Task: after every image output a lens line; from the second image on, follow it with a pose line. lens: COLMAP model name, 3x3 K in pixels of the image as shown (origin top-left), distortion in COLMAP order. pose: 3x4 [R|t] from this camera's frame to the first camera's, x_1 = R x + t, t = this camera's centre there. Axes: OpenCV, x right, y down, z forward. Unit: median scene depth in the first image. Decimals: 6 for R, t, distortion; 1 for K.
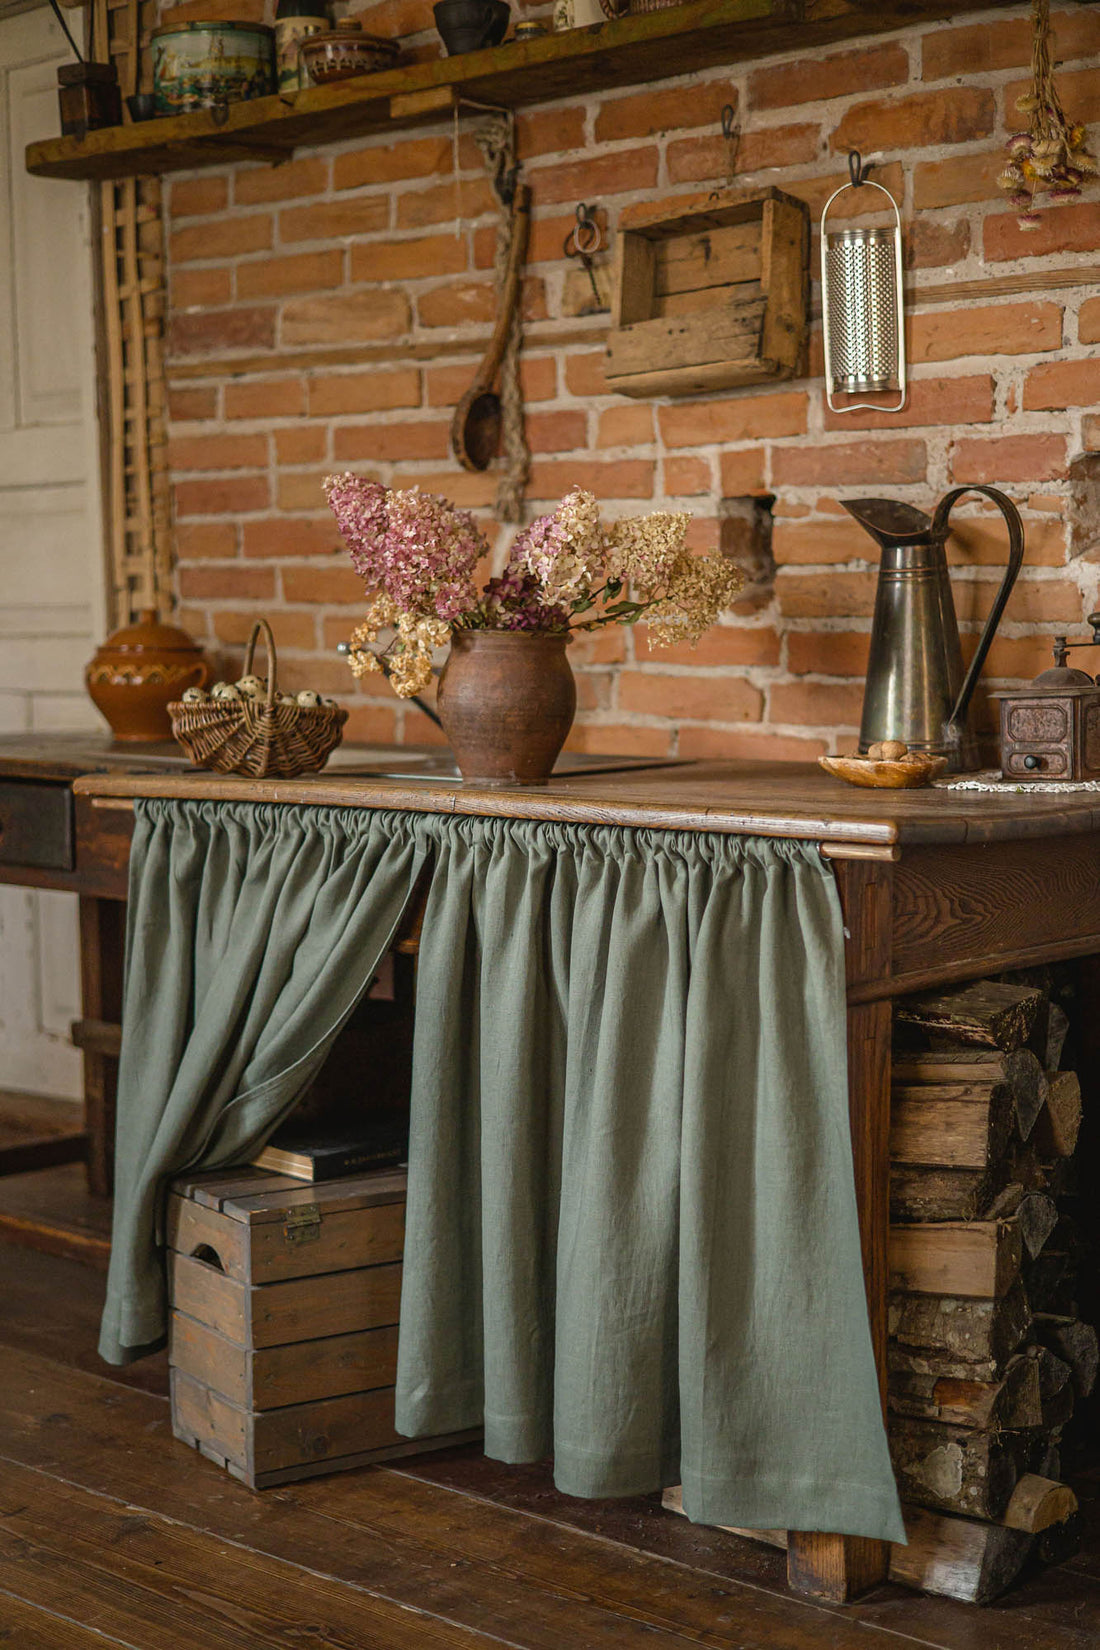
lens RADIAL K [[2482.7, 0, 536.1], [0, 2482.7, 881.5], [0, 0, 1]] dist [-0.005227, 0.000000]
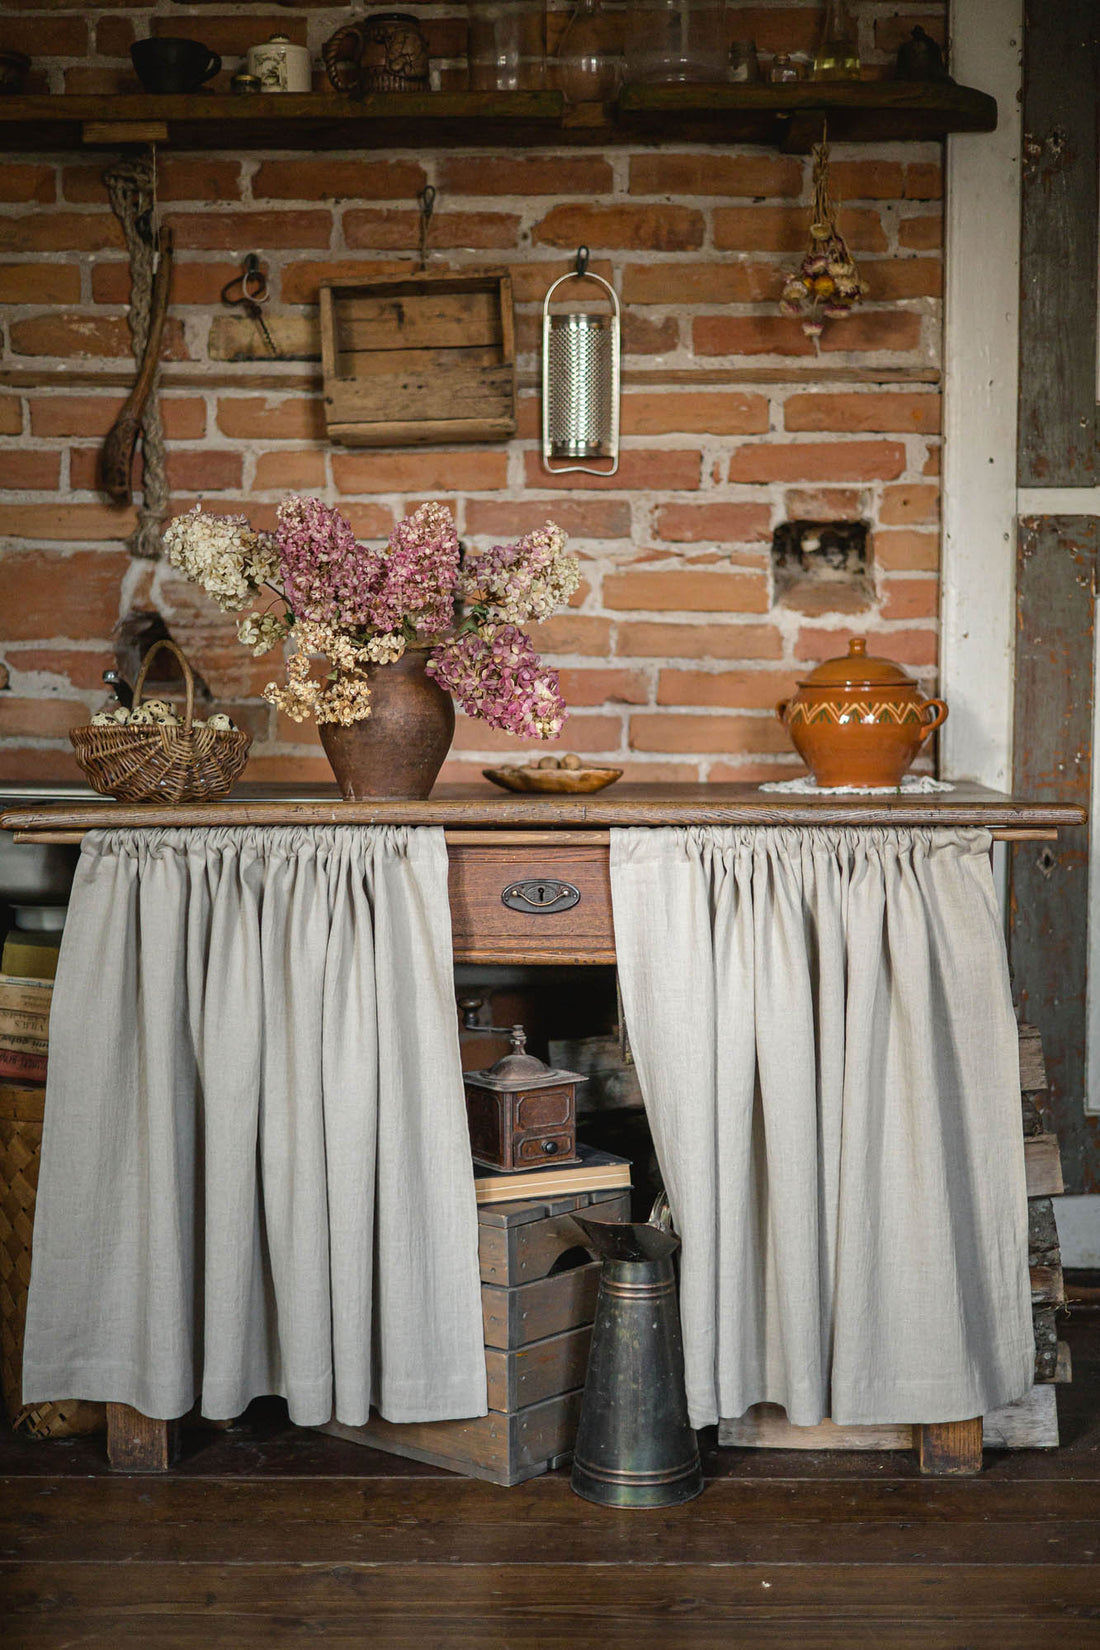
lens RADIAL K [[2326.5, 0, 550.7], [0, 2326.5, 829.8], [0, 0, 1]] dist [-0.005389, 0.000000]
pose [[0.746779, -0.030625, 0.664367, -0.566834], [0.063791, 0.997632, -0.025716, 0.000108], [-0.662006, 0.061584, 0.746964, 0.214207]]
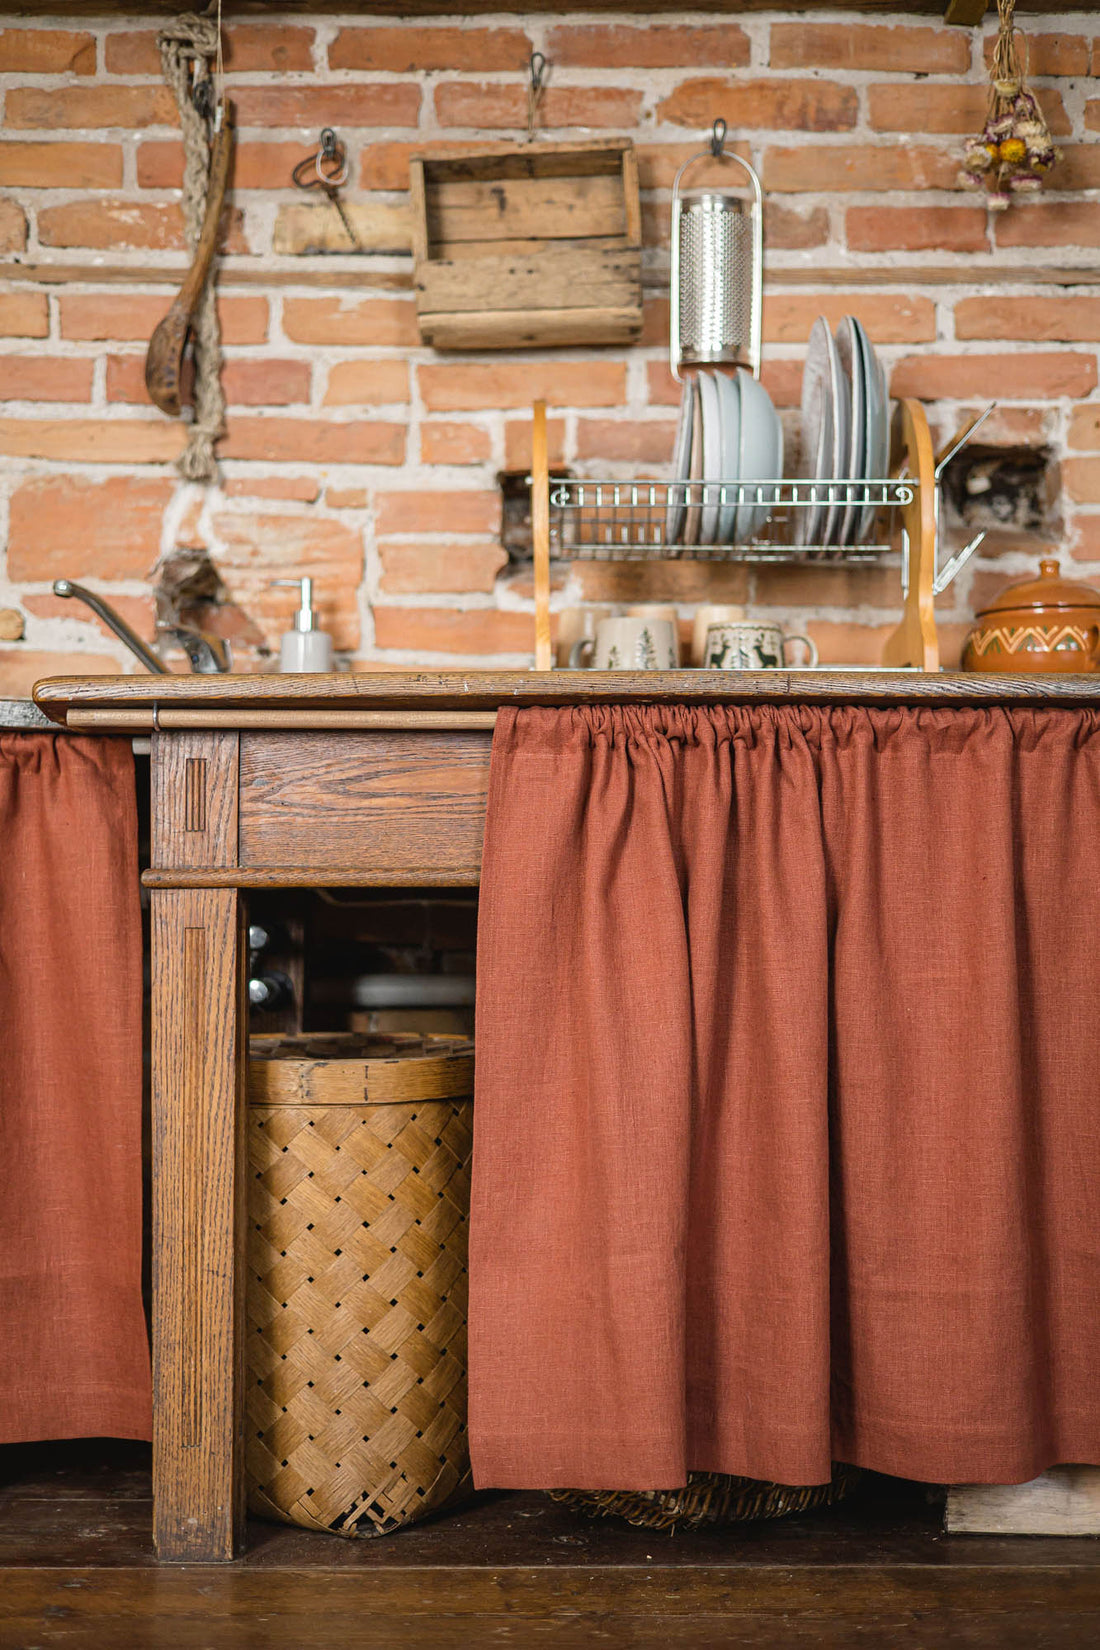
lens RADIAL K [[2326.5, 0, 552.5], [0, 2326.5, 843.8], [0, 0, 1]] dist [-0.005389, 0.000000]
pose [[0.732124, 0.042259, 0.679860, -0.495297], [0.062889, 0.989617, -0.129237, 0.093863], [-0.678262, 0.137373, 0.721865, 0.402249]]
